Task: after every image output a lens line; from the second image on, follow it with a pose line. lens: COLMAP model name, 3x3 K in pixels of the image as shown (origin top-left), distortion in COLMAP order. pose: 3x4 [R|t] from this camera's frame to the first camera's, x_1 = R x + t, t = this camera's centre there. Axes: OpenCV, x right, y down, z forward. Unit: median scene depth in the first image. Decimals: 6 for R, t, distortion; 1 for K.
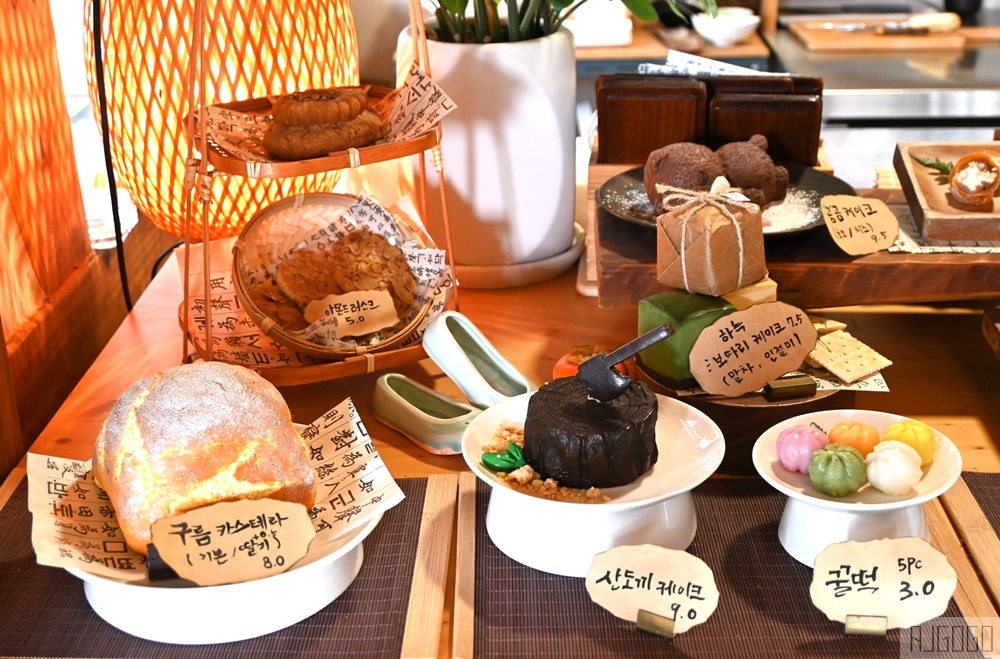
lens RADIAL K [[1365.1, 0, 500.5], [0, 1365.1, 330.0], [0, 0, 1]] dist [-0.015597, 0.000000]
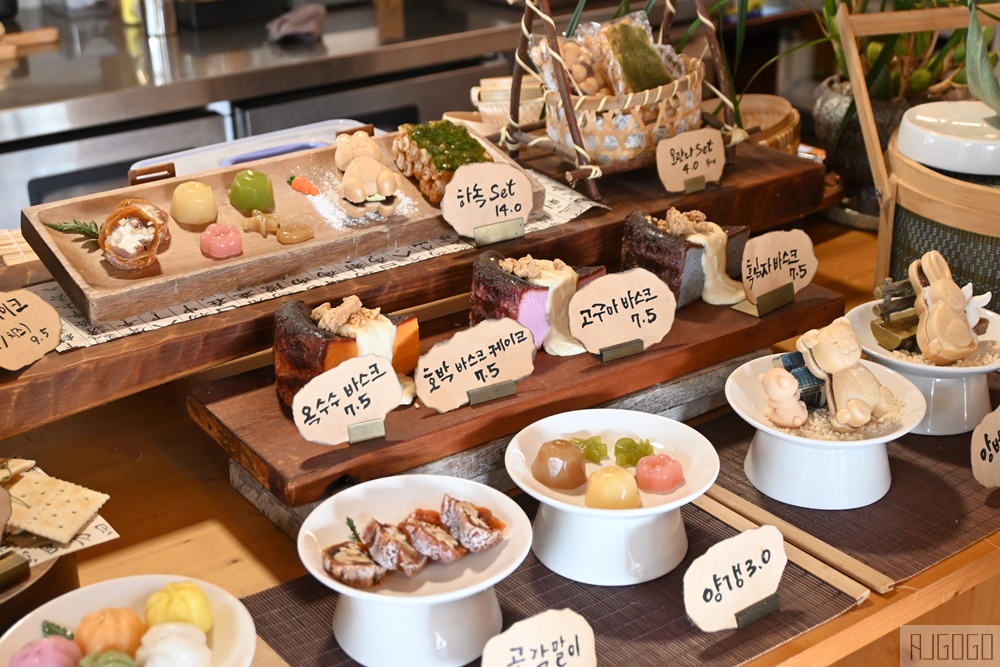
lens RADIAL K [[1370.3, 0, 500.3], [0, 1370.3, 333.5], [0, 0, 1]] dist [0.003587, 0.000000]
pose [[0.773519, -0.243527, 0.585118, 0.018221], [0.238817, 0.967175, 0.086825, -0.075297], [-0.587056, 0.072575, 0.806286, 0.198650]]
